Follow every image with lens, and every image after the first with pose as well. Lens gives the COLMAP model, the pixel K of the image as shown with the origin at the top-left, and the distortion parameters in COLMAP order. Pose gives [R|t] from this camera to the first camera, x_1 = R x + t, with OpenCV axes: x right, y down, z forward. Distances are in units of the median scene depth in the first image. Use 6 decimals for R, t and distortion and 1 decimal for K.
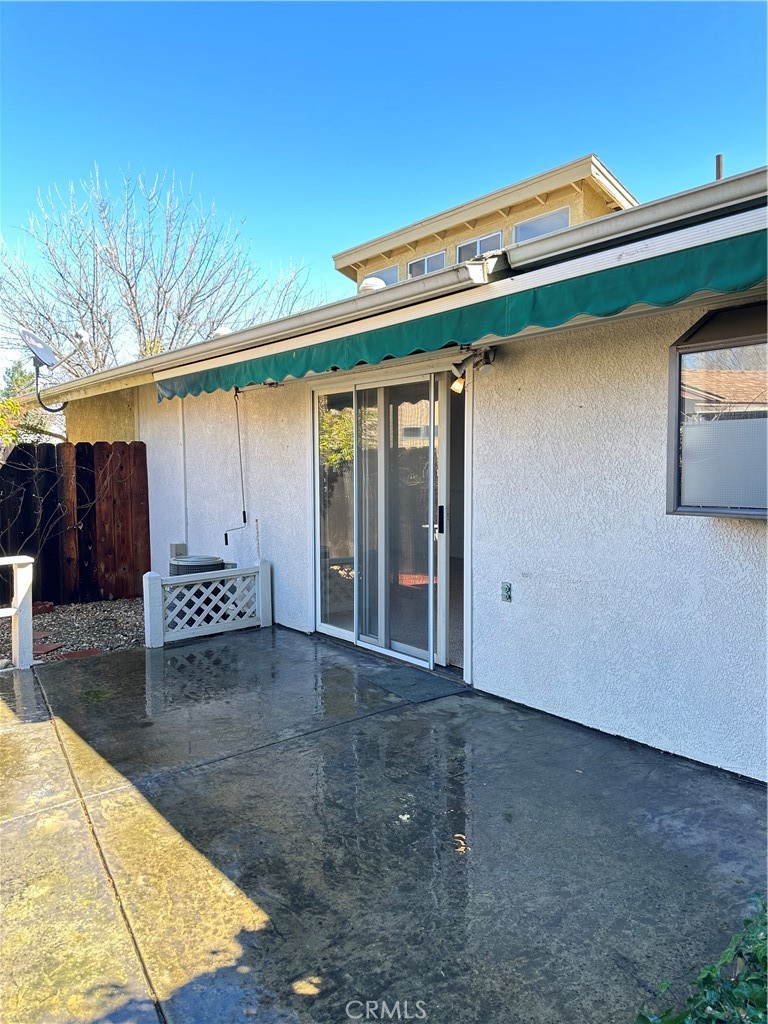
lens RADIAL K [[712.6, 0, 384.0], [0, 712.6, 512.0], [0, 0, 1]] dist [0.076937, -0.092589]
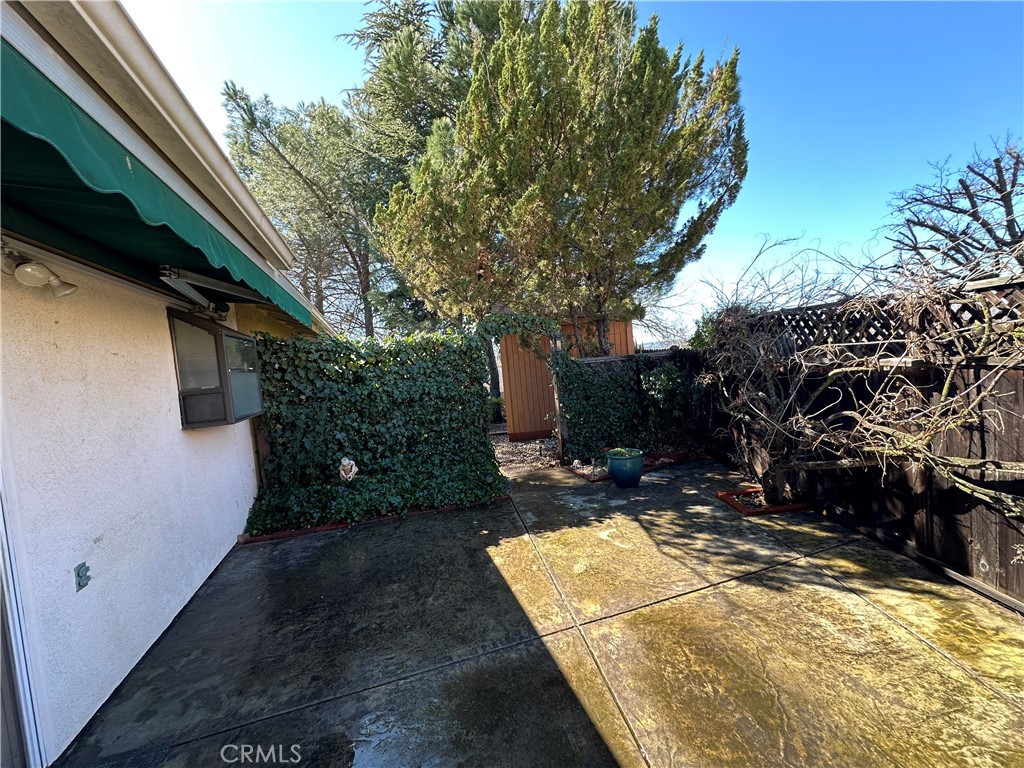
lens RADIAL K [[405.3, 0, 512.0], [0, 405.3, 384.0], [0, 0, 1]] dist [-0.011732, 0.000950]
pose [[-0.929579, 0.068312, 0.362237, -0.683782], [0.112285, 0.988454, 0.101740, -0.134735], [-0.351105, 0.135250, -0.926517, 1.879694]]
